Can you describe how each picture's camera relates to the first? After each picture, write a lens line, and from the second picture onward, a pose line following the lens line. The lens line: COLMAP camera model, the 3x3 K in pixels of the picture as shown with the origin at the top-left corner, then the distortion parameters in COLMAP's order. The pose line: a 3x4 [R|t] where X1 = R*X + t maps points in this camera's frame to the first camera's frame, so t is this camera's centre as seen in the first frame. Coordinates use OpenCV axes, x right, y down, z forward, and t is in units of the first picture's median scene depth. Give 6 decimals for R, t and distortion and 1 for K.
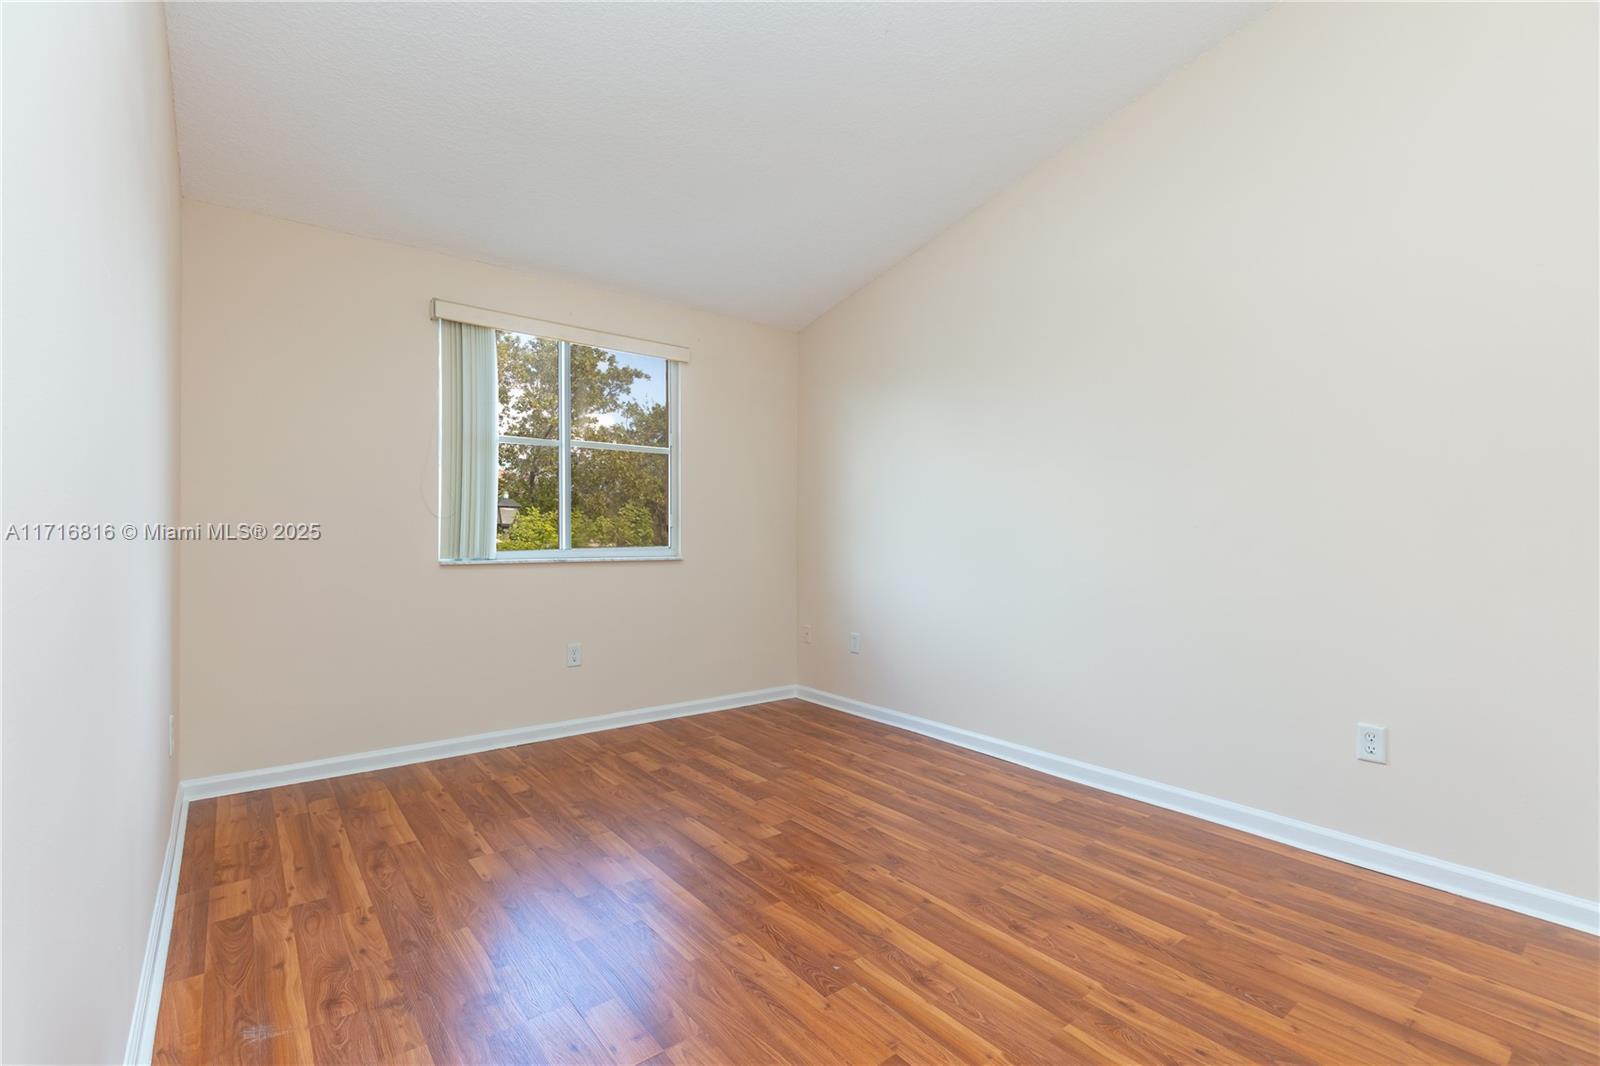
lens RADIAL K [[728.1, 0, 800.0], [0, 728.1, 533.0], [0, 0, 1]] dist [0.003848, -0.000004]
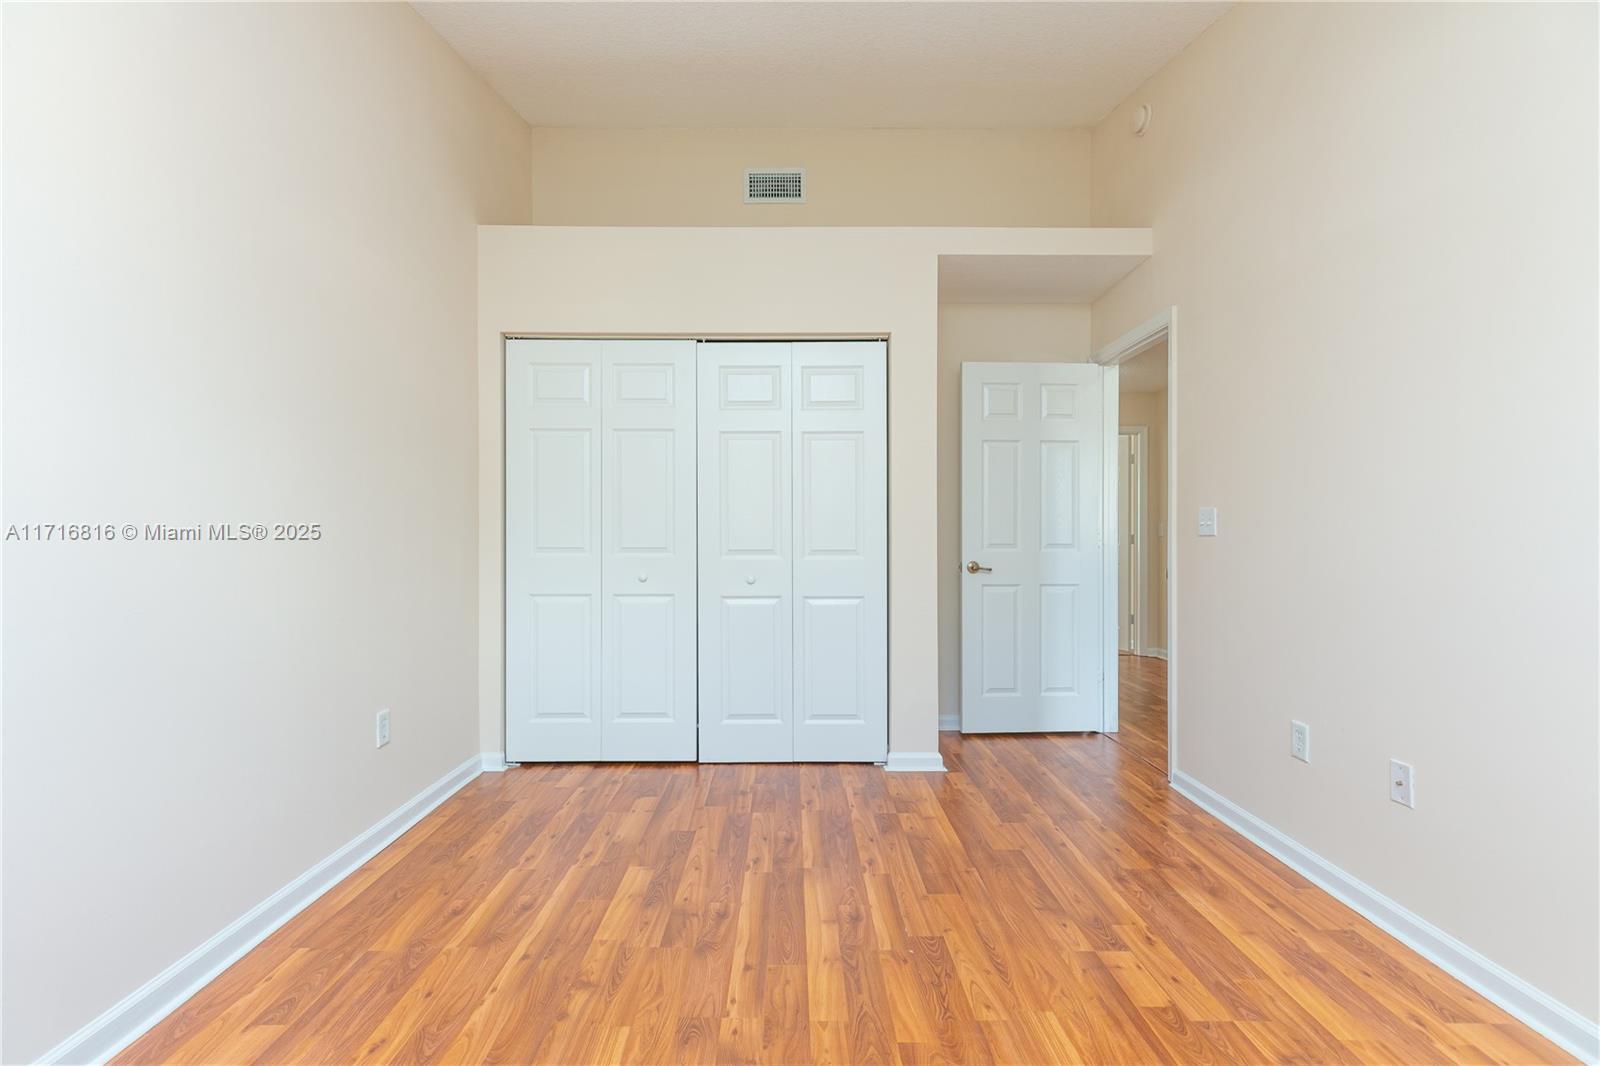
lens RADIAL K [[728.1, 0, 800.0], [0, 728.1, 533.0], [0, 0, 1]] dist [0.003848, -0.000004]
pose [[-0.793035, -0.003058, 0.609168, -0.417182], [-0.005124, 0.999986, -0.001651, 0.003340], [-0.609155, -0.004431, -0.793039, 1.764700]]
